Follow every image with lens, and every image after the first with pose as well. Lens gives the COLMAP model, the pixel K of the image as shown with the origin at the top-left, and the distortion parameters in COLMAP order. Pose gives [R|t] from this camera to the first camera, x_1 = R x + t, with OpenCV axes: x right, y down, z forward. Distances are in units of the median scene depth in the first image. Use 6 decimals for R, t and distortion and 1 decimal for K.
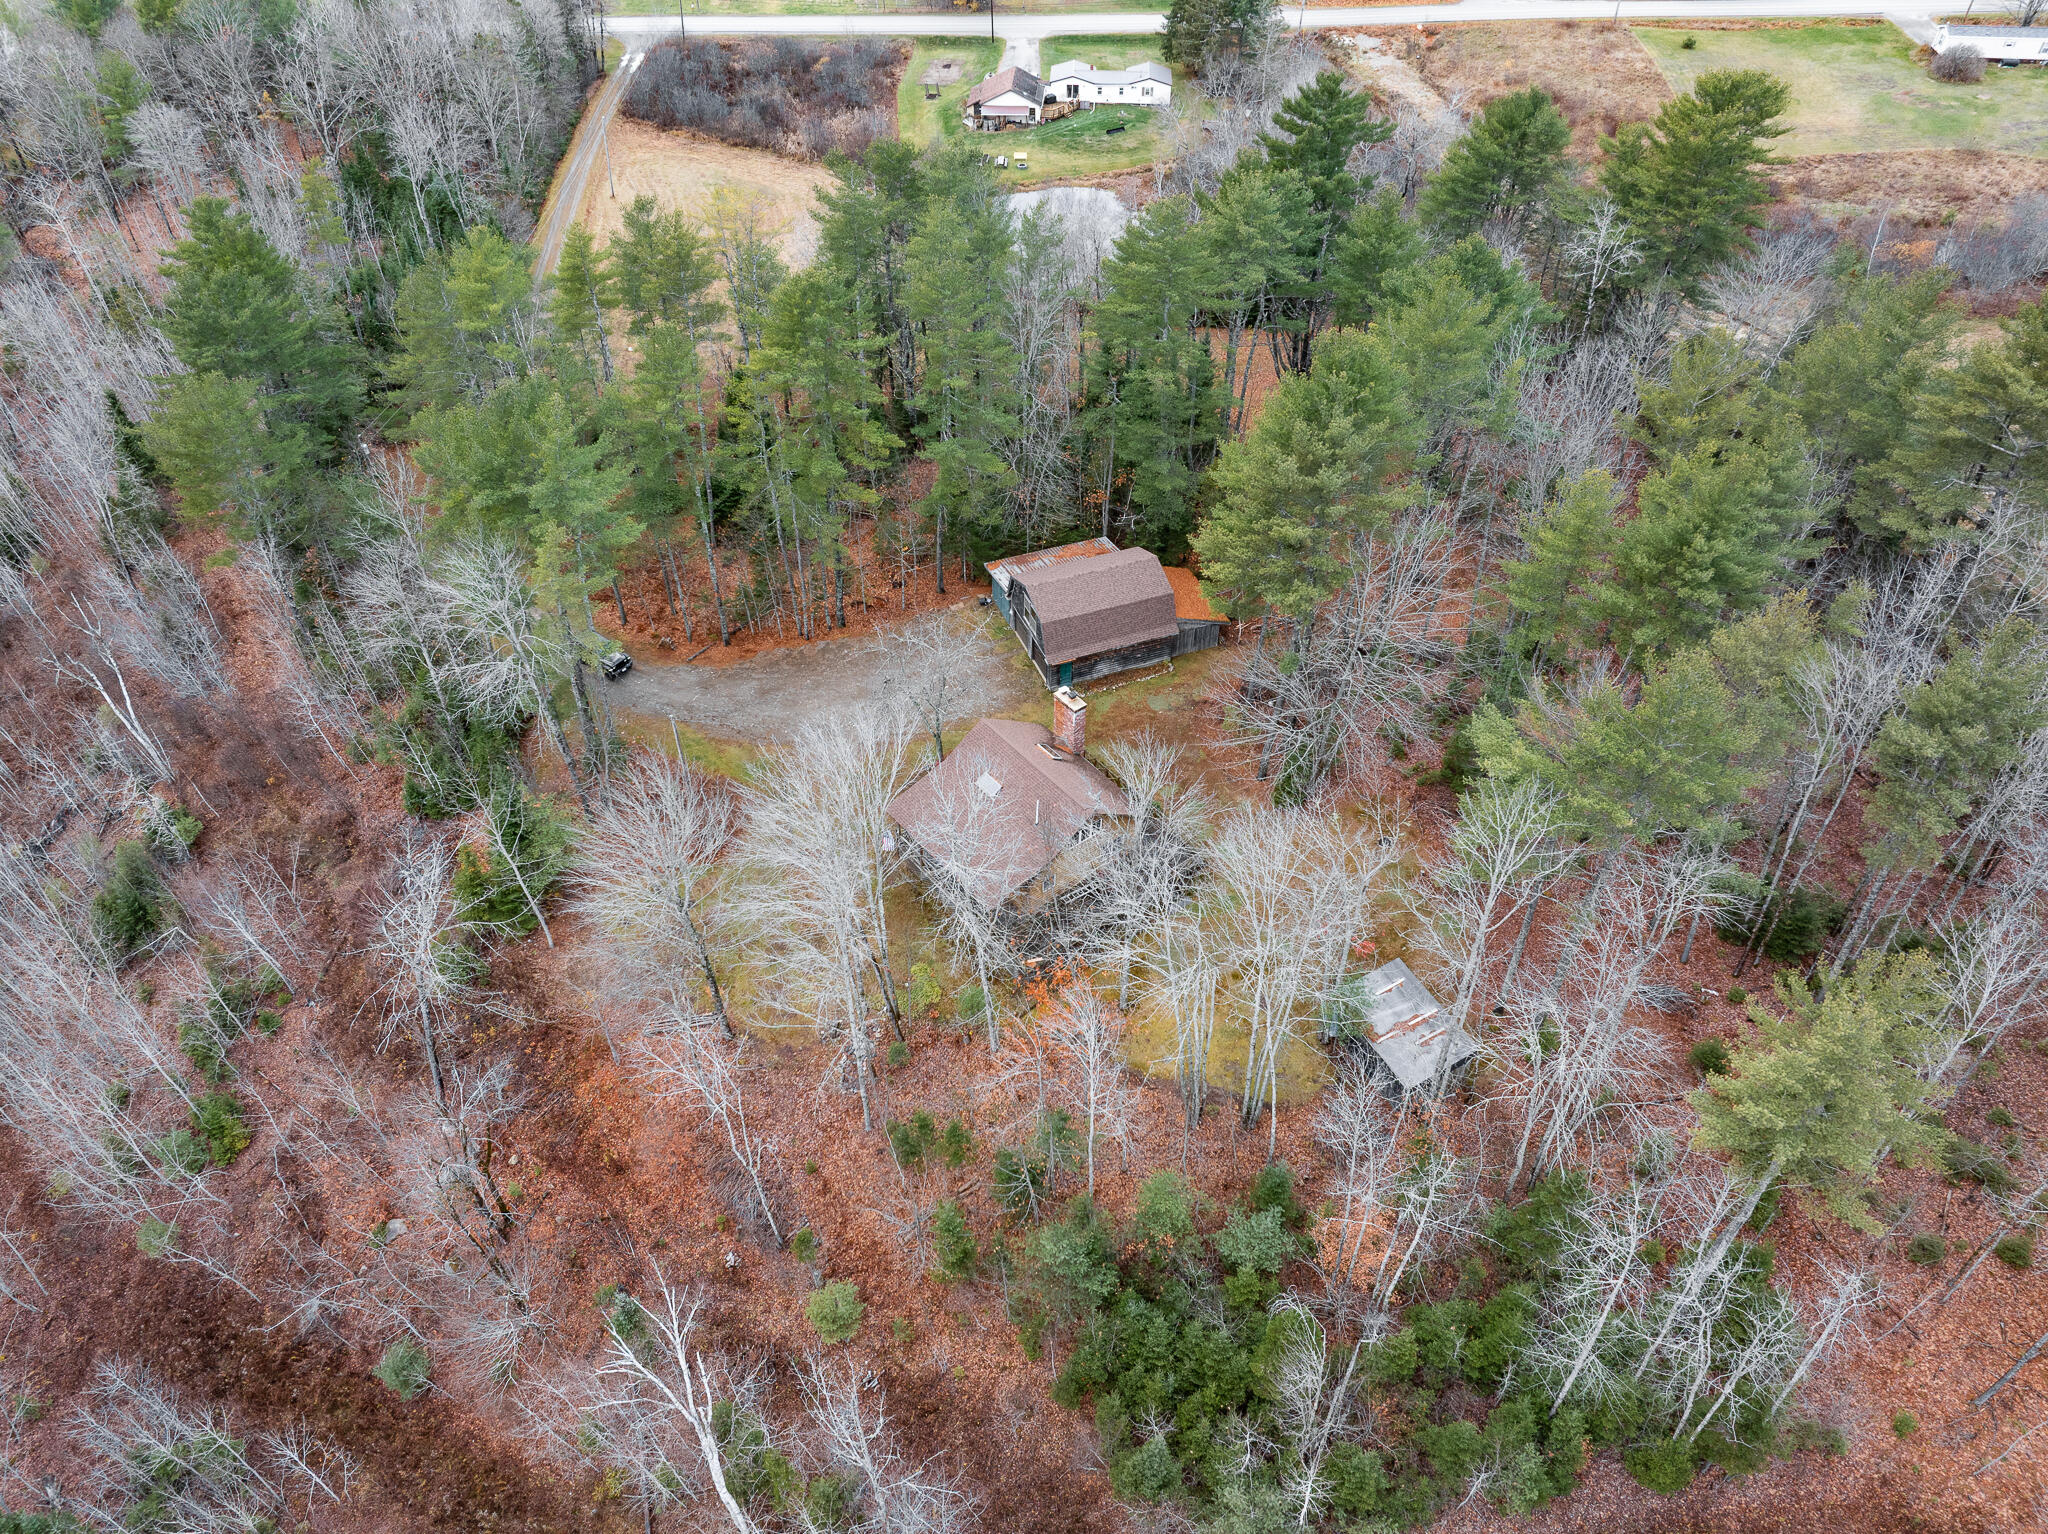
lens RADIAL K [[1456.8, 0, 1024.0], [0, 1456.8, 767.0], [0, 0, 1]] dist [-0.067446, 0.055315]
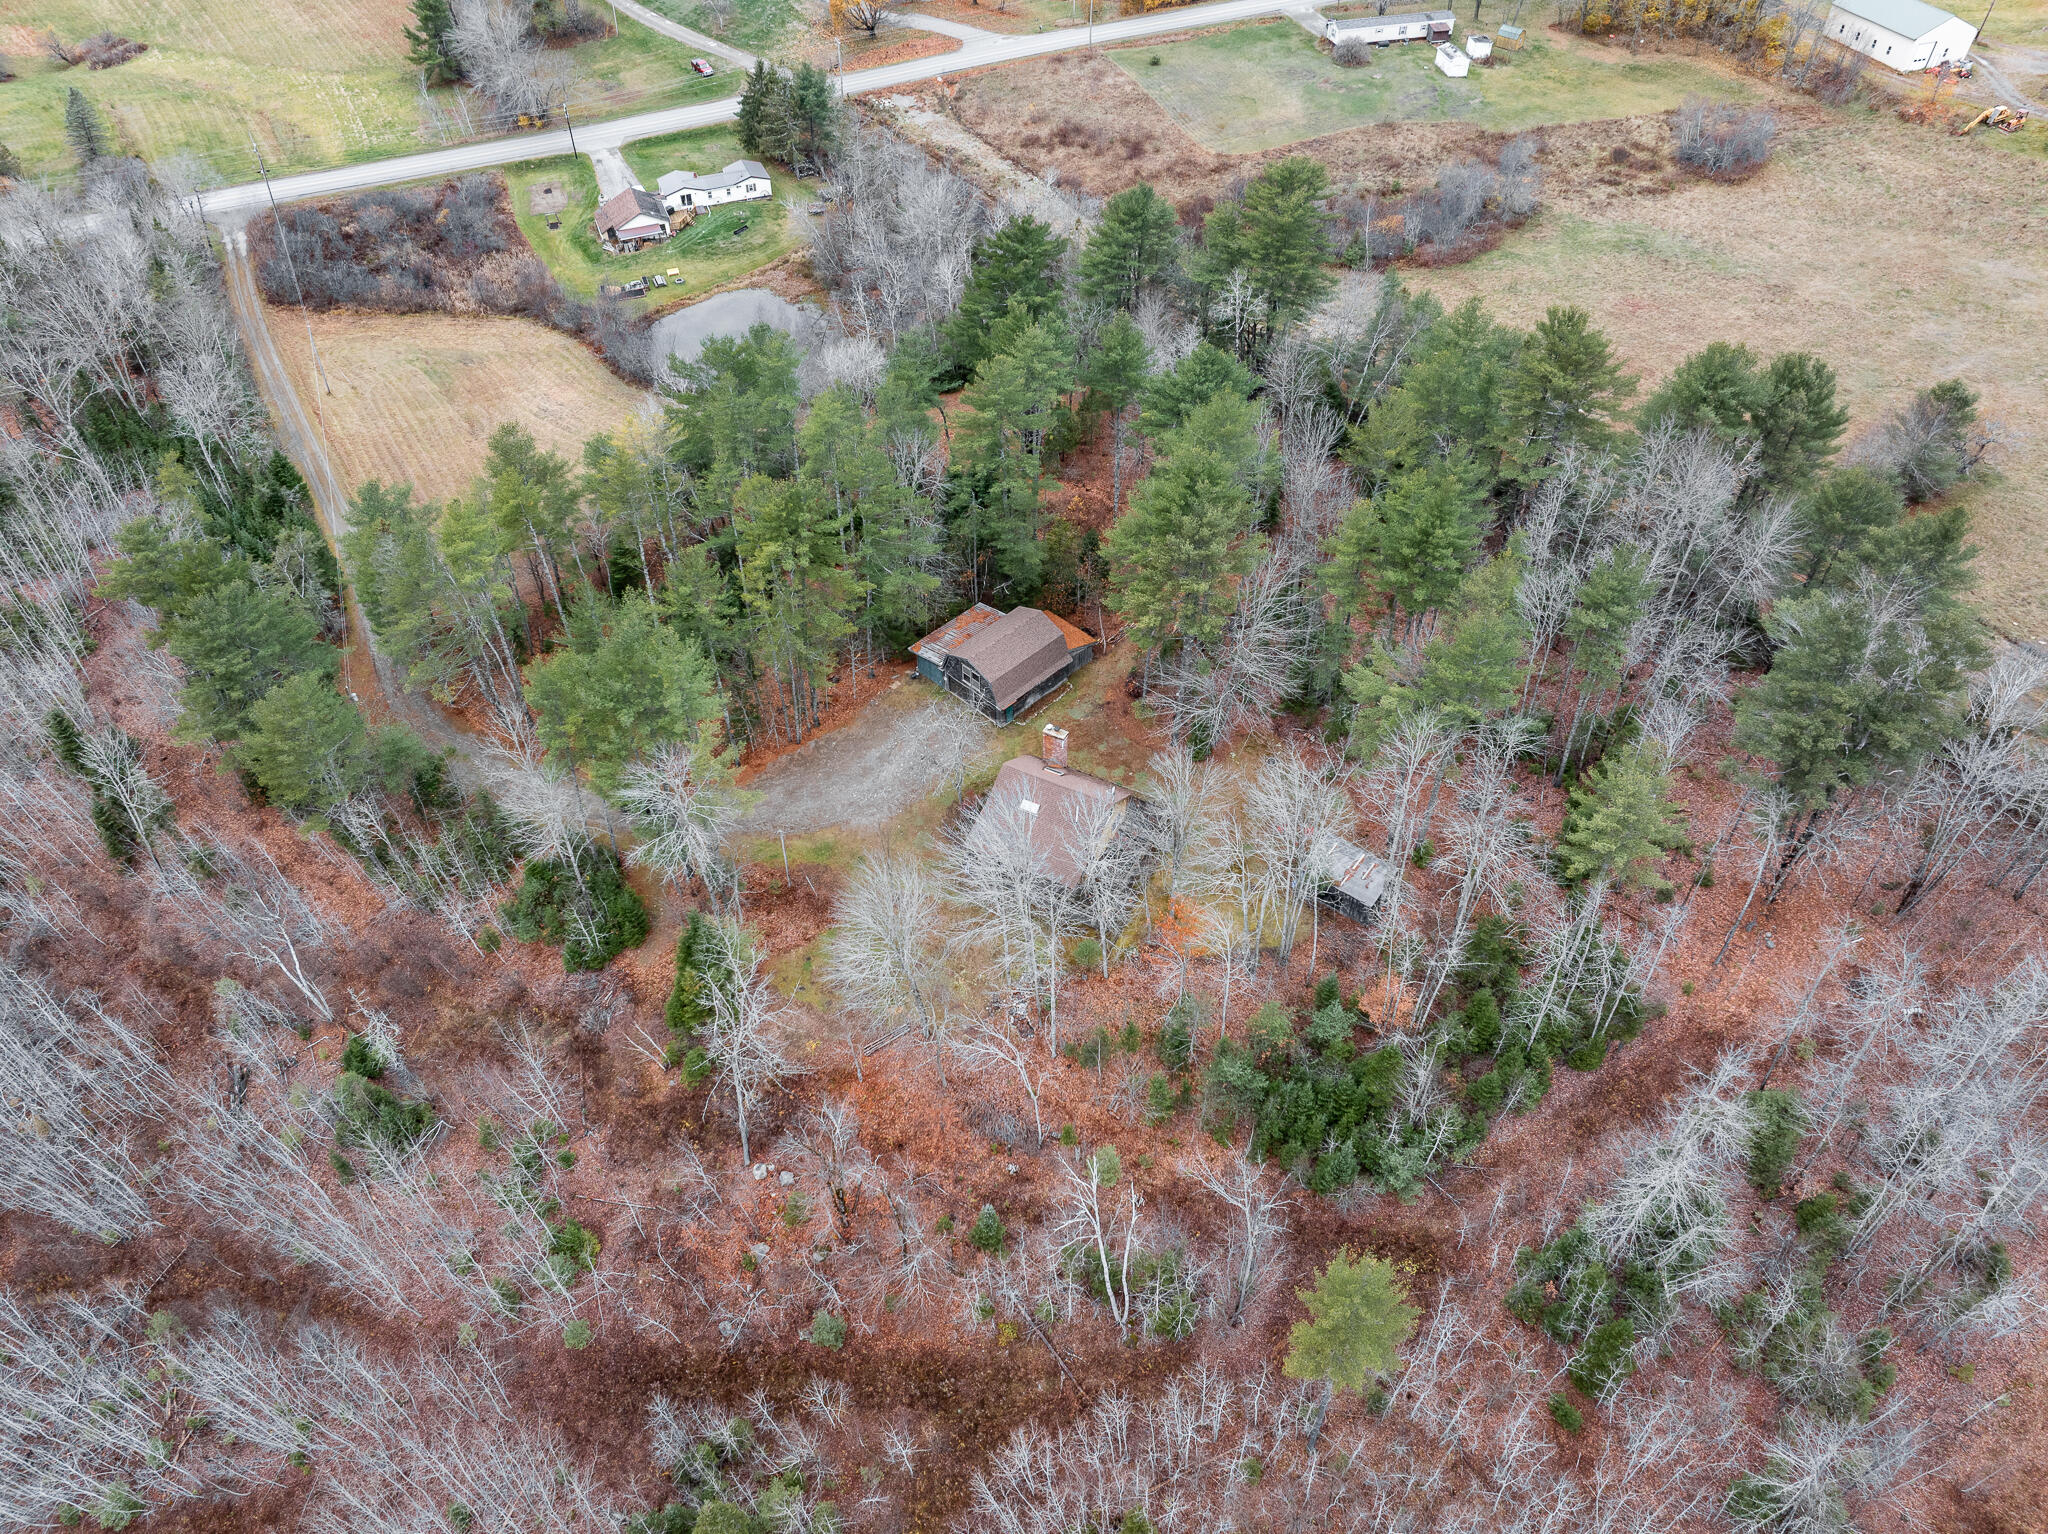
lens RADIAL K [[1424.2, 0, 1024.0], [0, 1424.2, 767.0], [0, 0, 1]] dist [-0.030816, -0.001995]
pose [[0.913370, -0.299629, 0.275641, -0.172532], [0.288909, 0.954032, 0.079719, -0.059049], [-0.286856, 0.006822, 0.957949, -0.146088]]
